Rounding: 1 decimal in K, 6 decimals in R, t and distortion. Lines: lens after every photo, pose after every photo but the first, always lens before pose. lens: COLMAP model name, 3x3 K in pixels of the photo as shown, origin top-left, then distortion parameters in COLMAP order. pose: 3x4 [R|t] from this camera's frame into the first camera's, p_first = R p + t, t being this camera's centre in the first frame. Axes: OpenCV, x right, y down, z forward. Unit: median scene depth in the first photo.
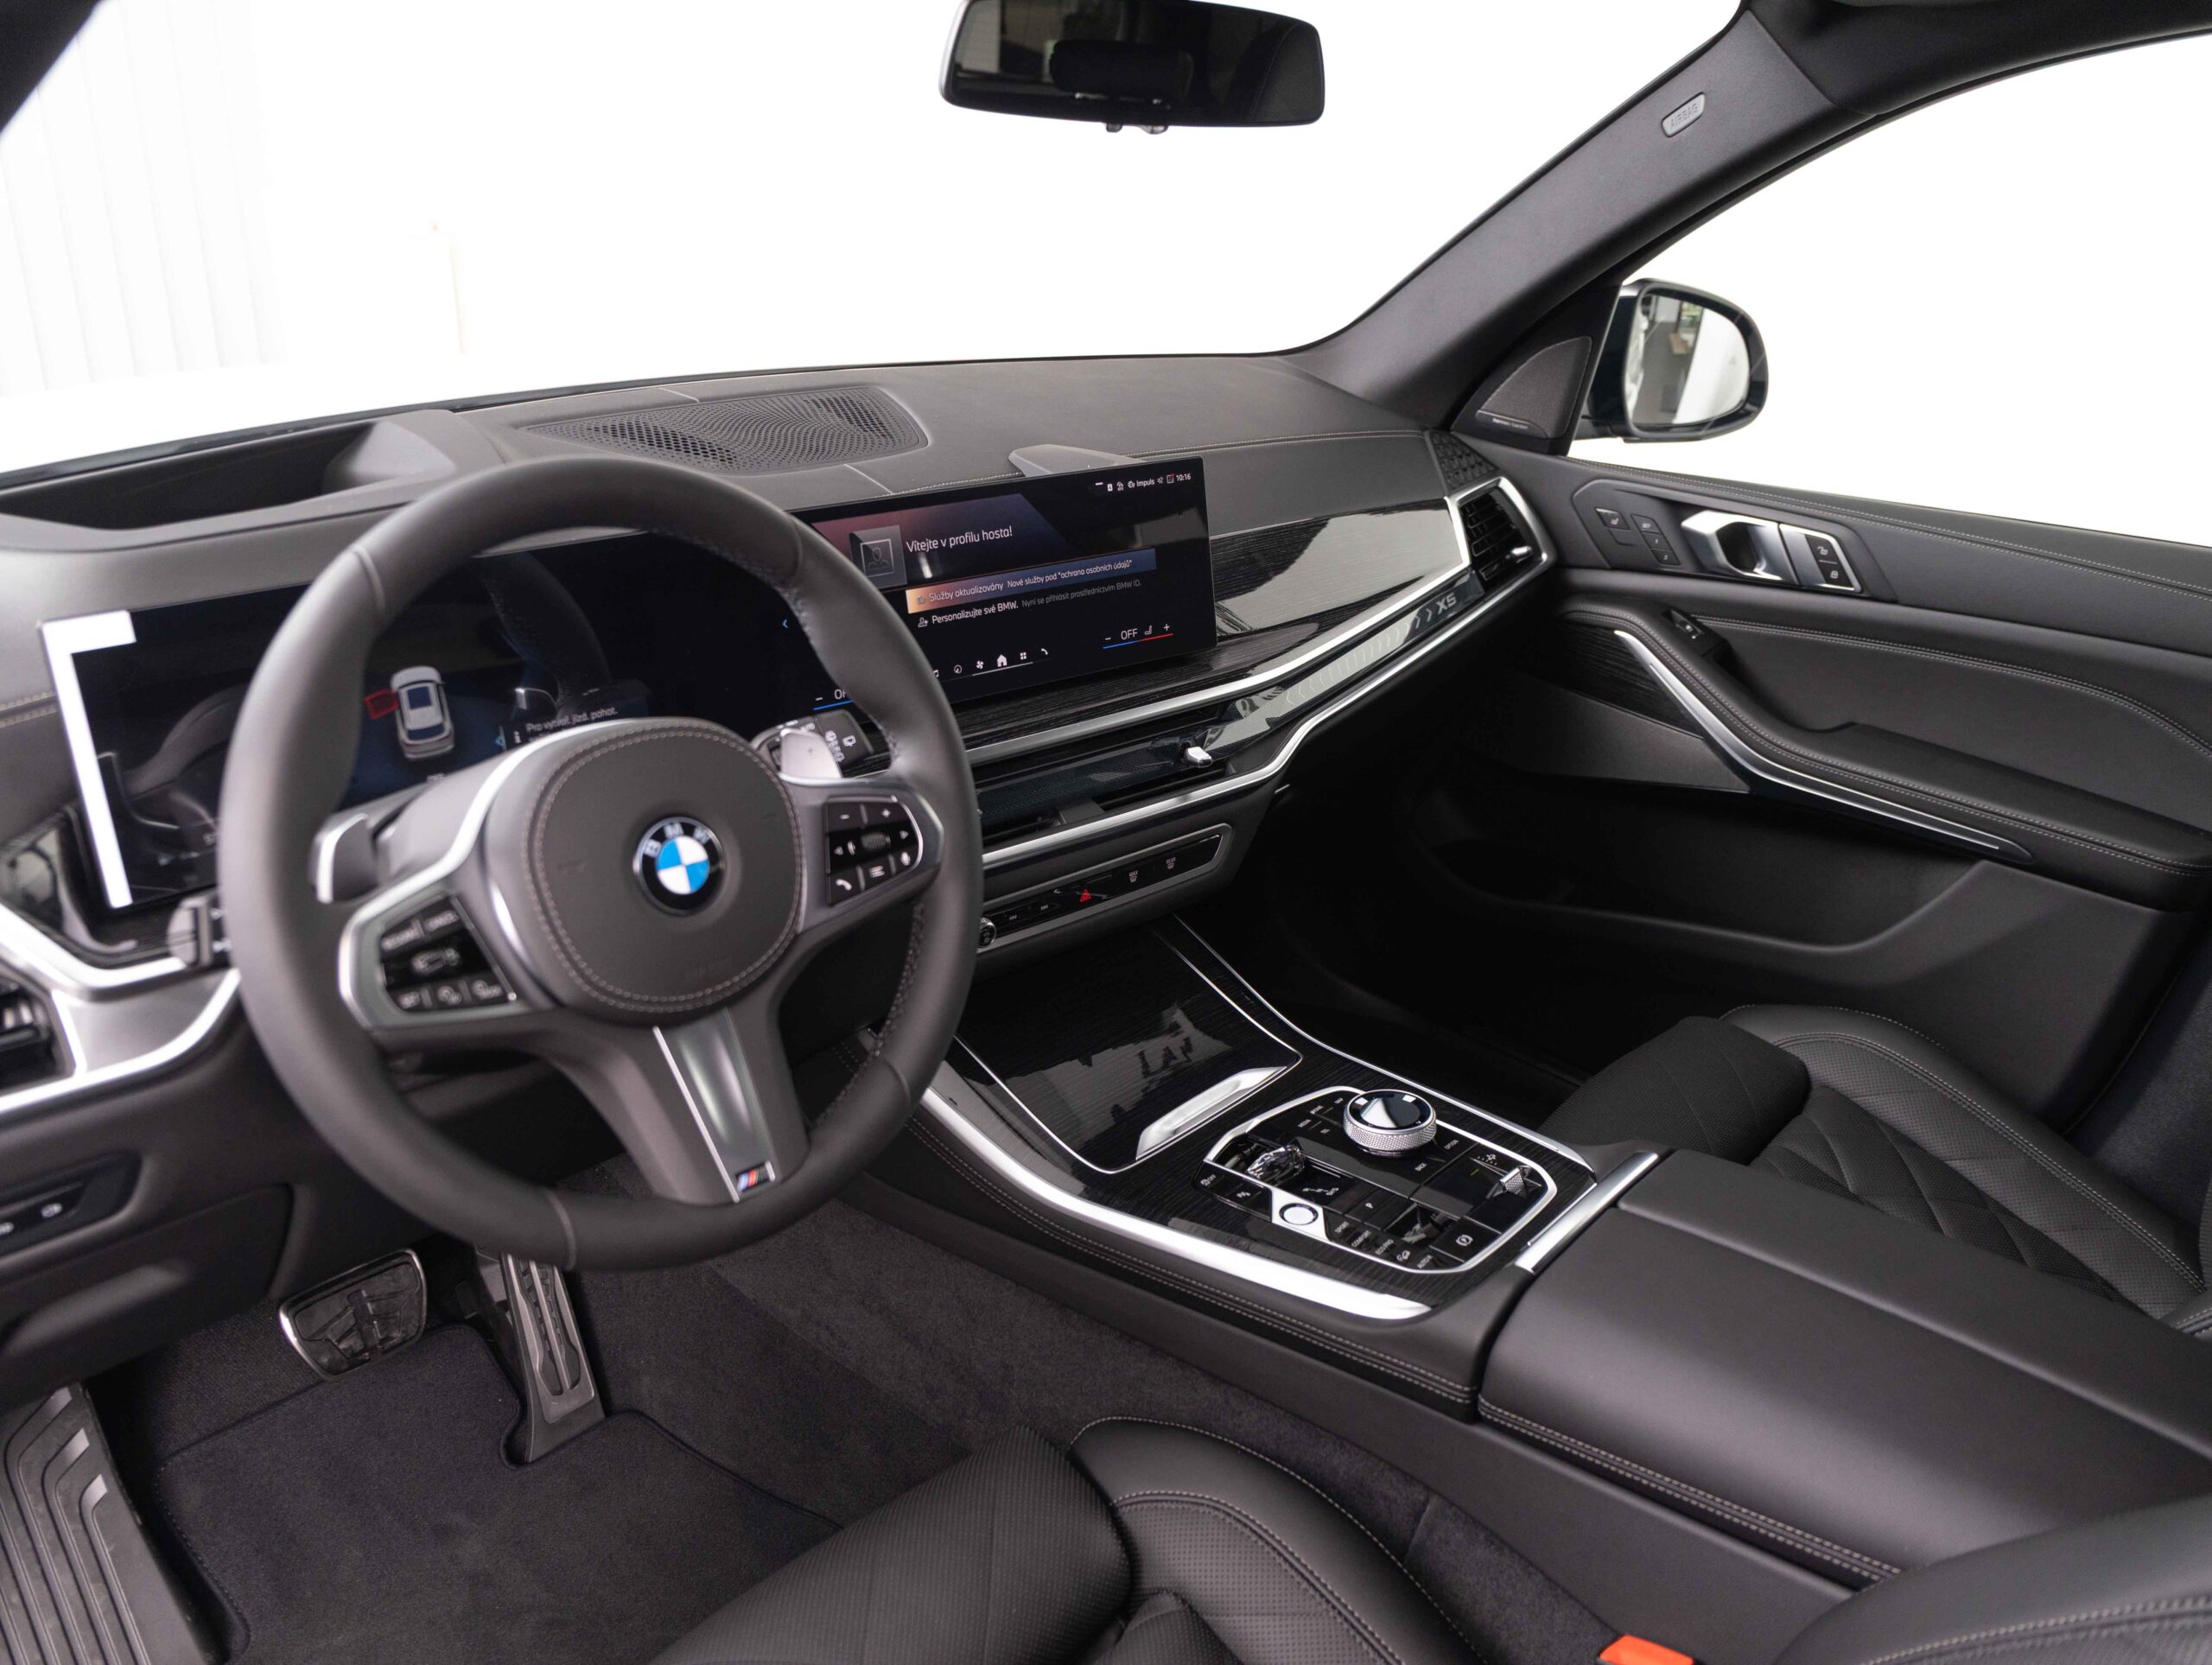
lens RADIAL K [[1490.6, 0, 985.5], [0, 1490.6, 831.5], [0, 0, 1]] dist [0.026025, 0.002380]
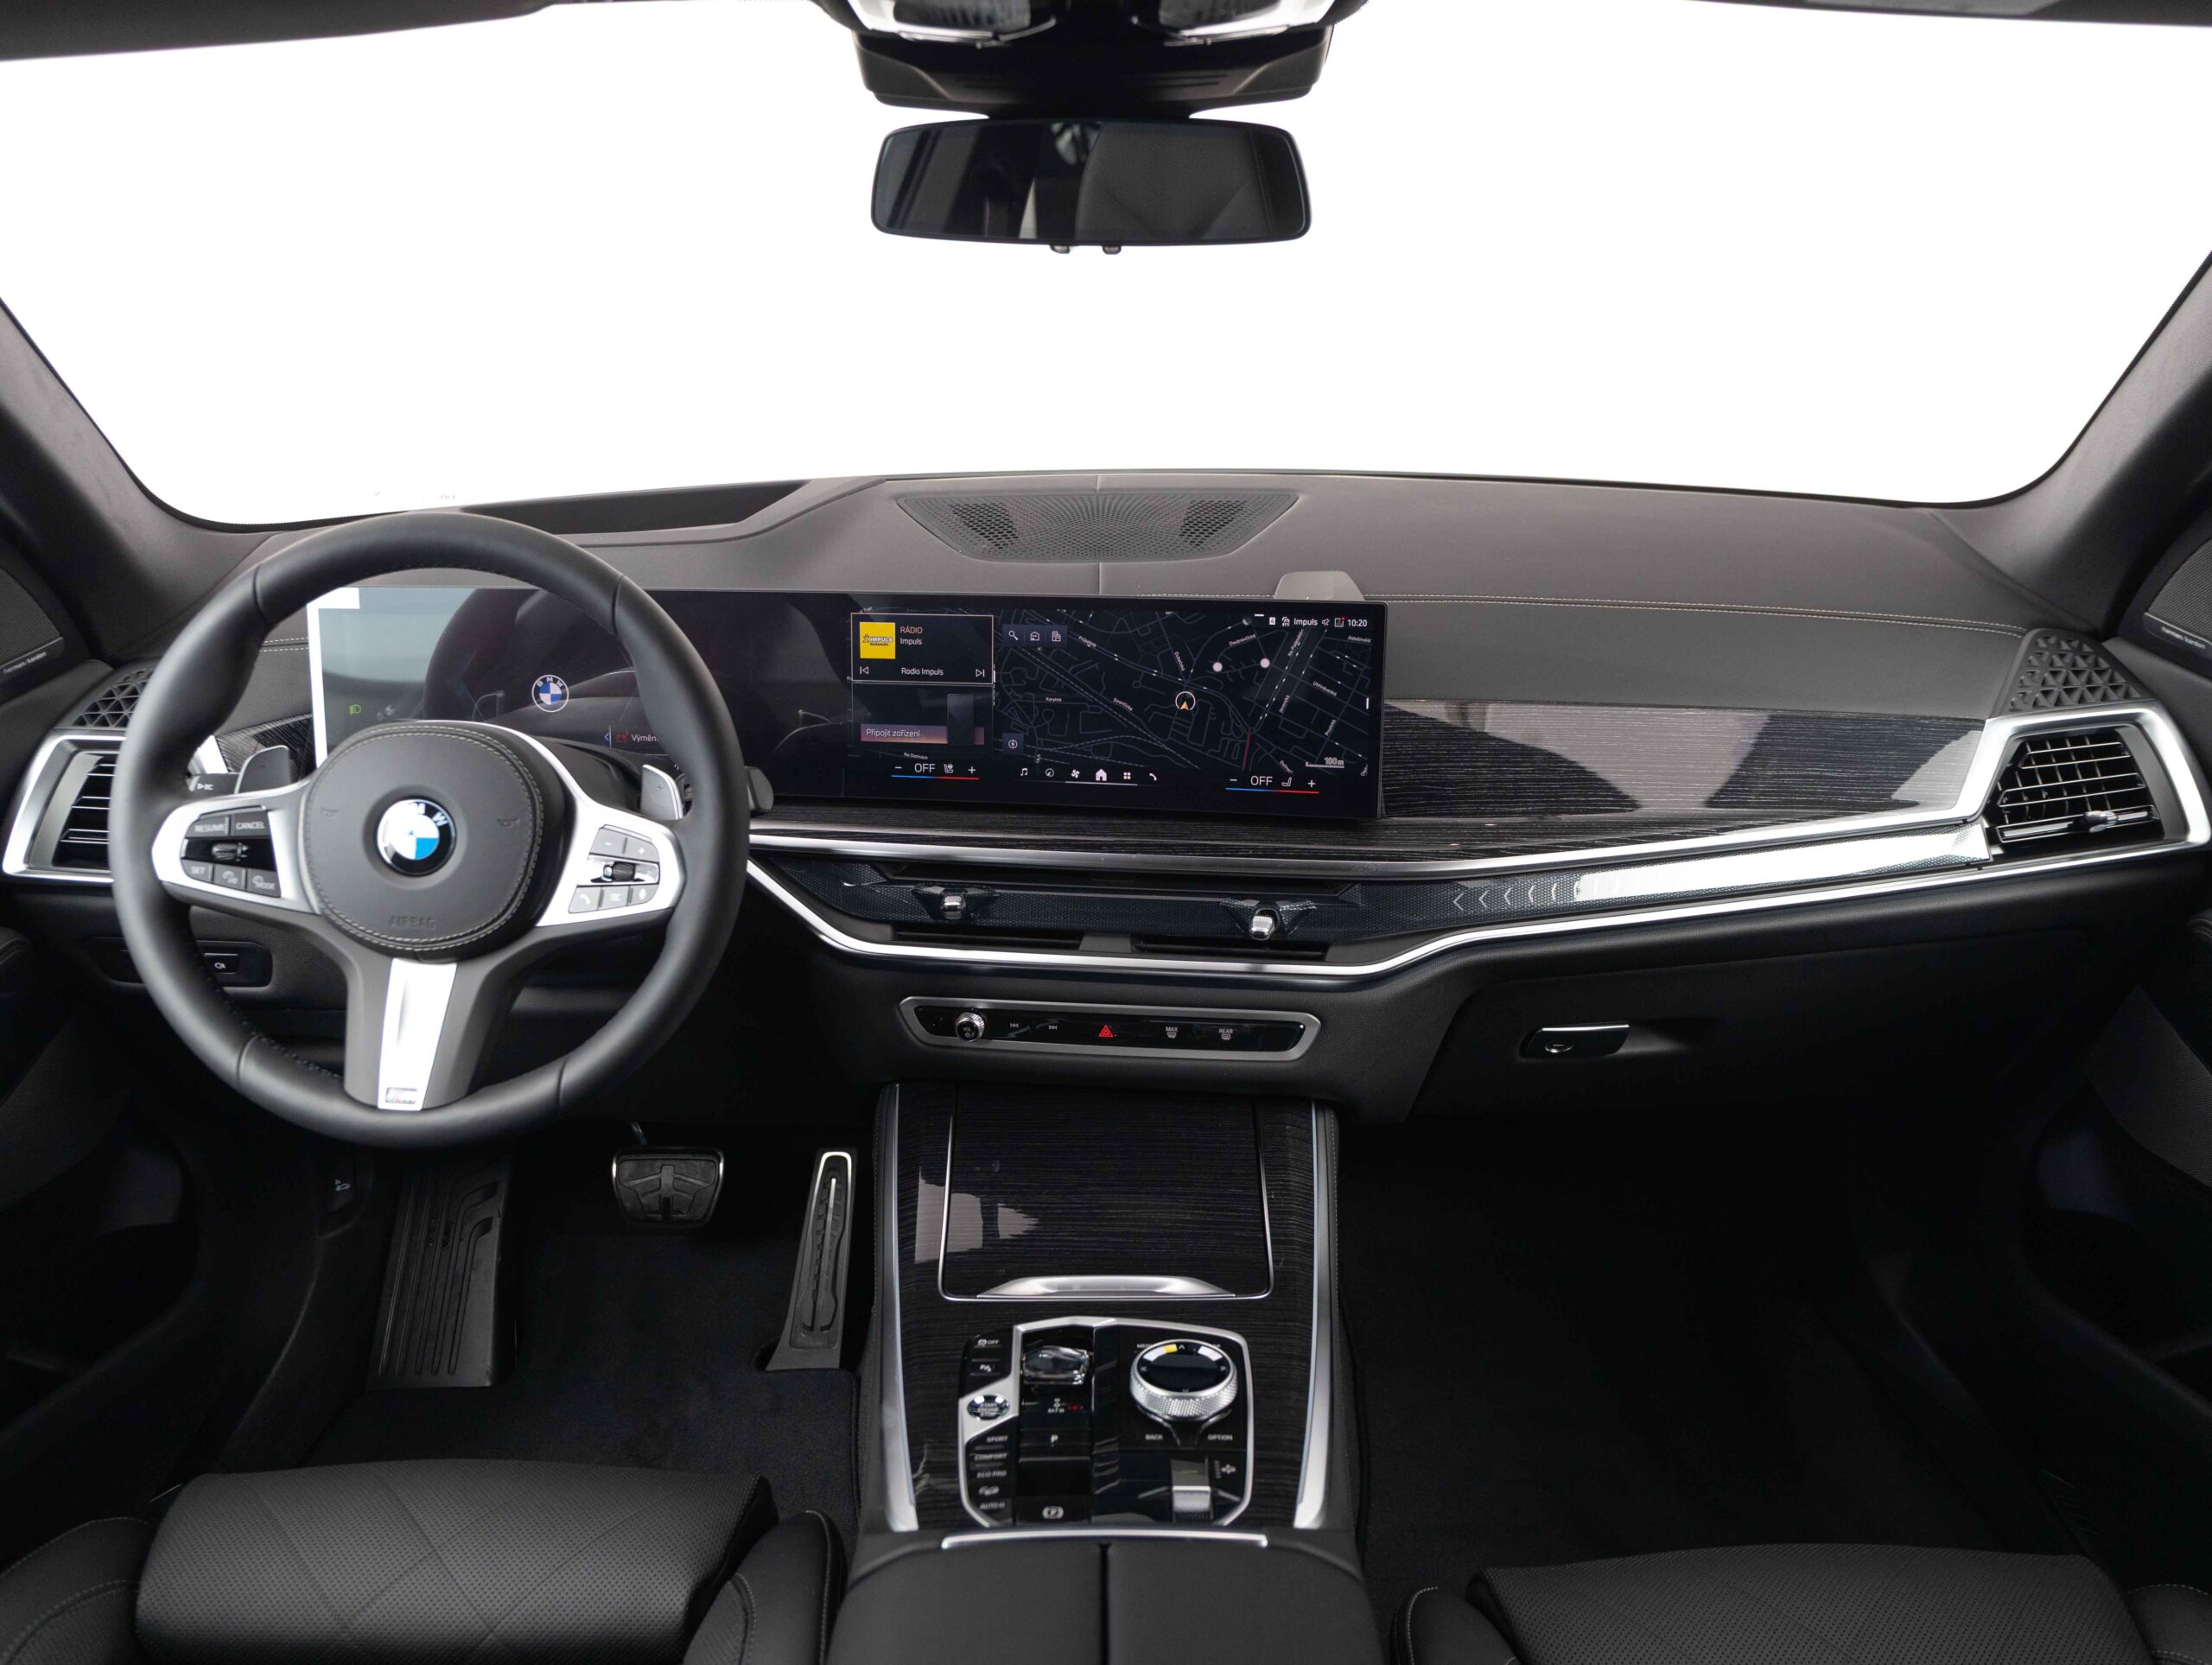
lens RADIAL K [[1490.6, 0, 1101.1], [0, 1490.6, 833.1], [0, 0, 1]] dist [0.026025, 0.002380]
pose [[0.722570, 0.228569, -0.652418, 0.662175], [-0.265528, 0.963128, 0.043345, -0.120480], [0.638270, 0.141916, 0.756619, 0.260977]]
